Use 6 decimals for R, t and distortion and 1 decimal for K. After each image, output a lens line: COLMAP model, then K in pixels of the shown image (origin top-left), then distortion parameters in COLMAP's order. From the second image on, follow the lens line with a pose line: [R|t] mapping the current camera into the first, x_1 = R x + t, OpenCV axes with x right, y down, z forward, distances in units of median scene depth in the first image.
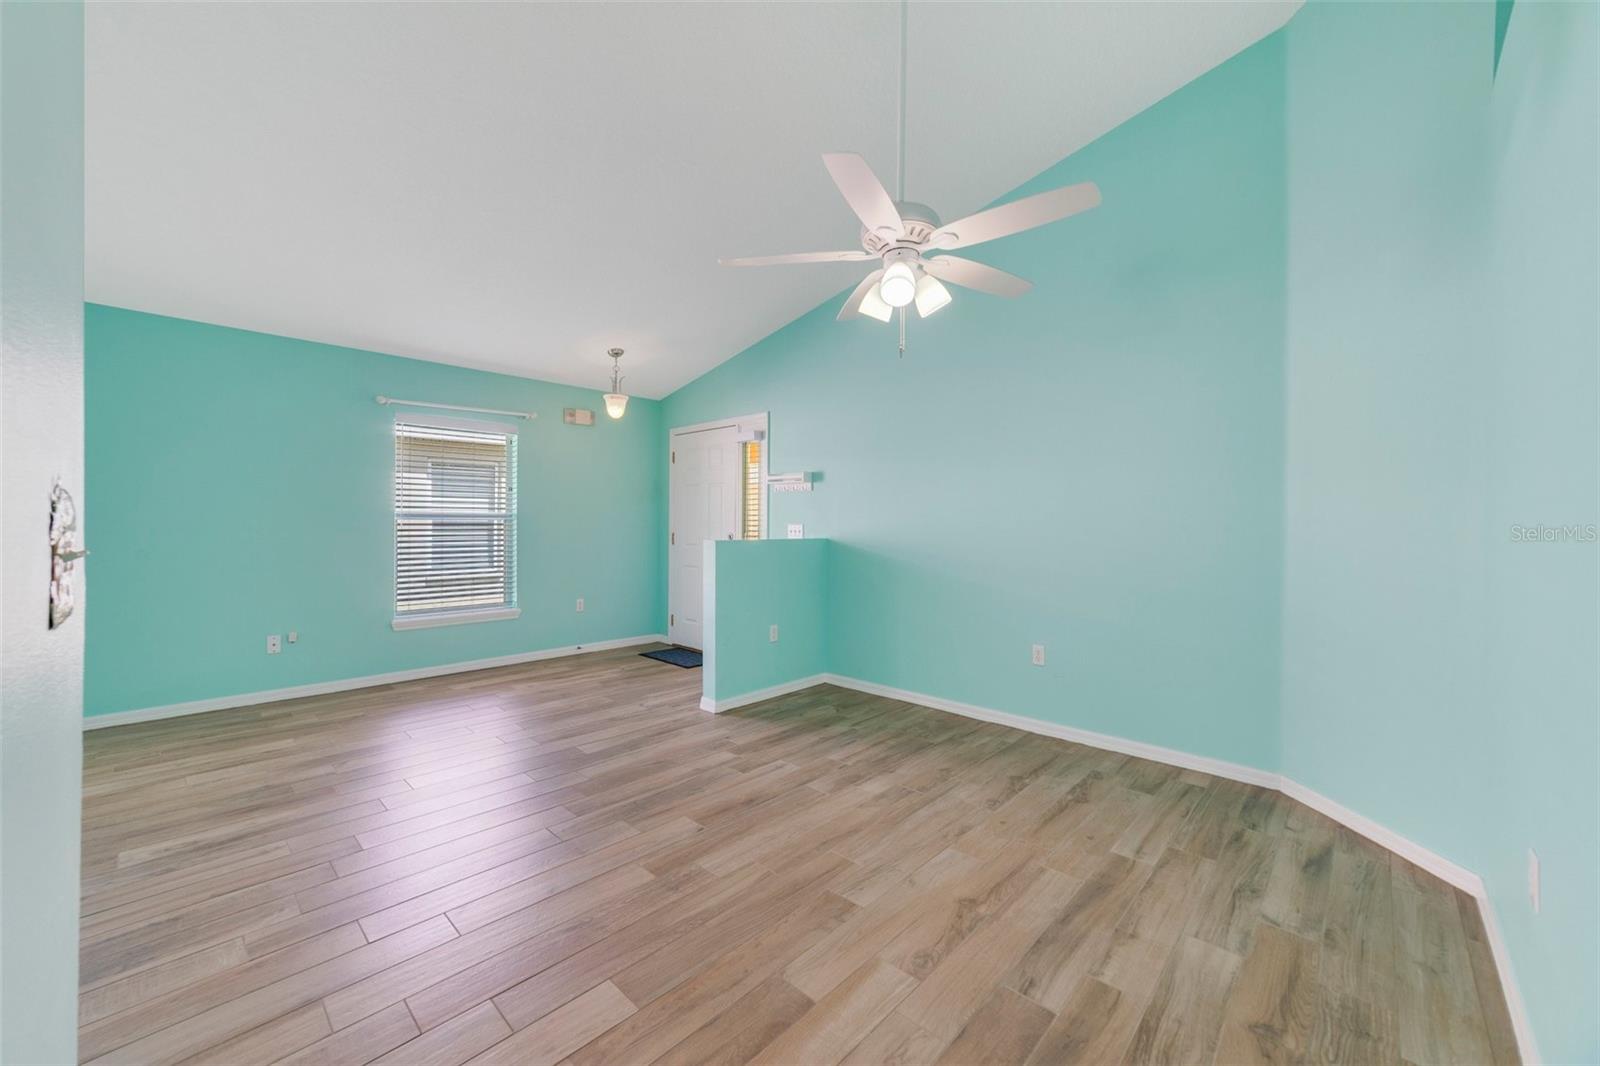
lens RADIAL K [[618.8, 0, 785.6], [0, 618.8, 523.3], [0, 0, 1]] dist [-0.027446, 0.012278]
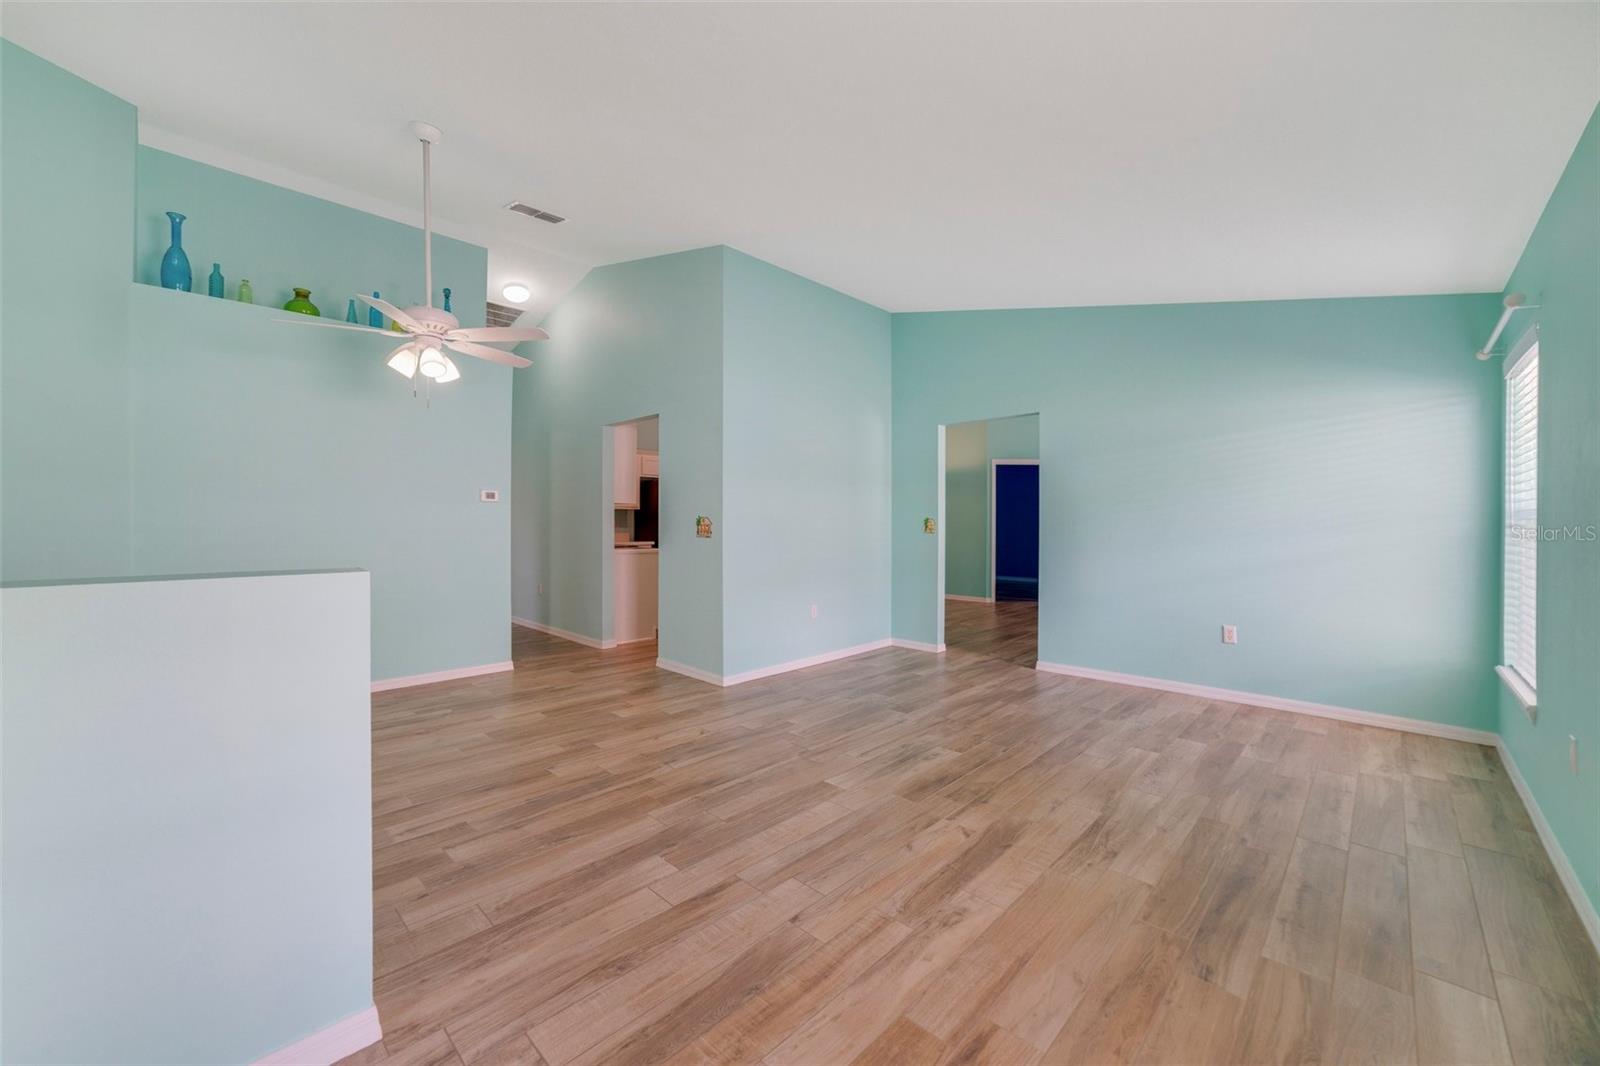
lens RADIAL K [[618.8, 0, 785.6], [0, 618.8, 523.3], [0, 0, 1]] dist [-0.027446, 0.012278]
pose [[-0.999904, -0.009612, 0.009934, -0.530910], [-0.009590, 0.999951, 0.002283, -0.003821], [-0.009956, 0.002188, -0.999948, 1.911220]]
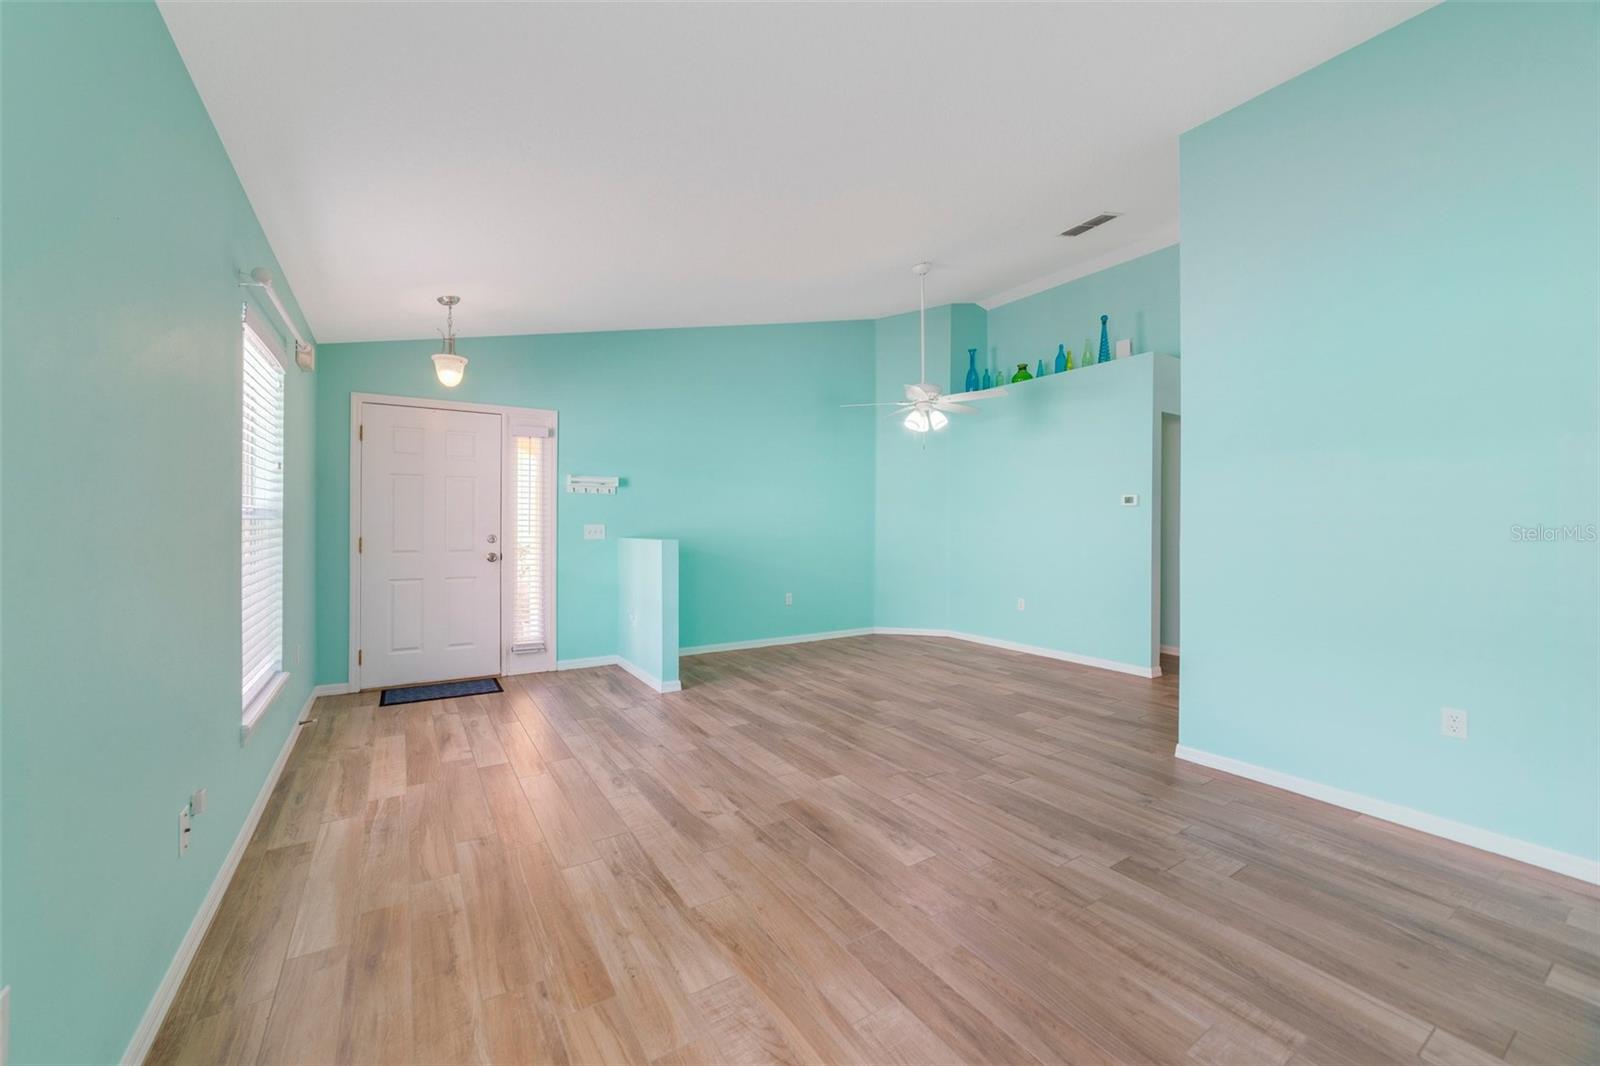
lens RADIAL K [[618.8, 0, 785.6], [0, 618.8, 523.3], [0, 0, 1]] dist [-0.027446, 0.012278]
pose [[0.238517, -0.006309, 0.971118, -1.624981], [-0.000356, 0.999978, 0.006584, -0.012567], [-0.971138, -0.001916, 0.238510, 0.742096]]
